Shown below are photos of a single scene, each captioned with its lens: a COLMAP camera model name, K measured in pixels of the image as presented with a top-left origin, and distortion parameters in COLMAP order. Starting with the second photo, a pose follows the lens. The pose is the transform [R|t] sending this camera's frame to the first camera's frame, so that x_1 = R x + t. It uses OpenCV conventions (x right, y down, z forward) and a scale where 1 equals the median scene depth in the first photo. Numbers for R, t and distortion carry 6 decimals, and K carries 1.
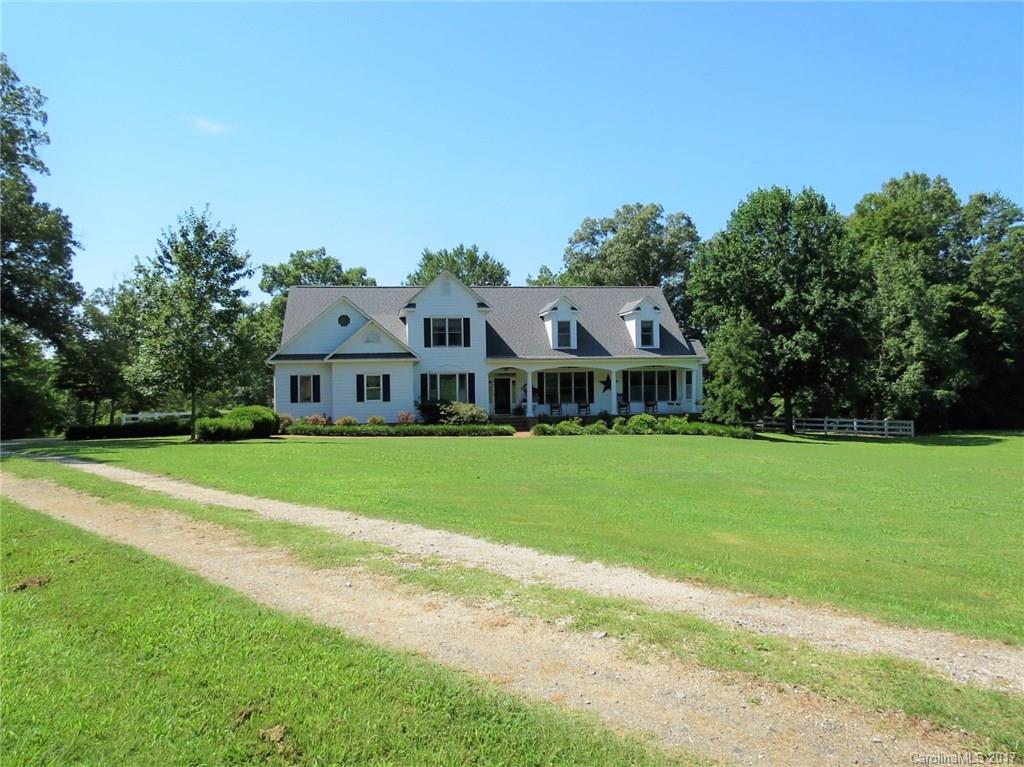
lens RADIAL K [[748.5, 0, 515.4], [0, 748.5, 413.6], [0, 0, 1]] dist [-0.033327, 0.000596]
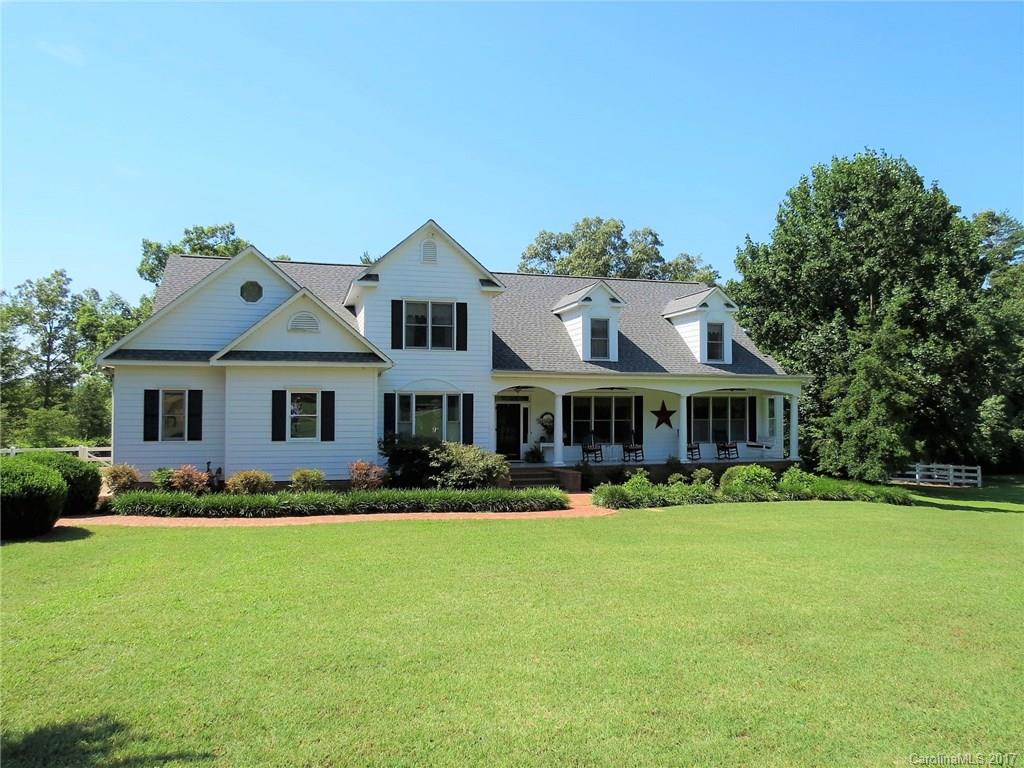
lens RADIAL K [[748.5, 0, 515.4], [0, 748.5, 414.1], [0, 0, 1]] dist [-0.033327, 0.000596]
pose [[0.994645, 0.015264, 0.102218, -0.082406], [-0.010923, 0.999020, -0.042898, -0.012422], [-0.102773, 0.041552, 0.993837, 0.397263]]
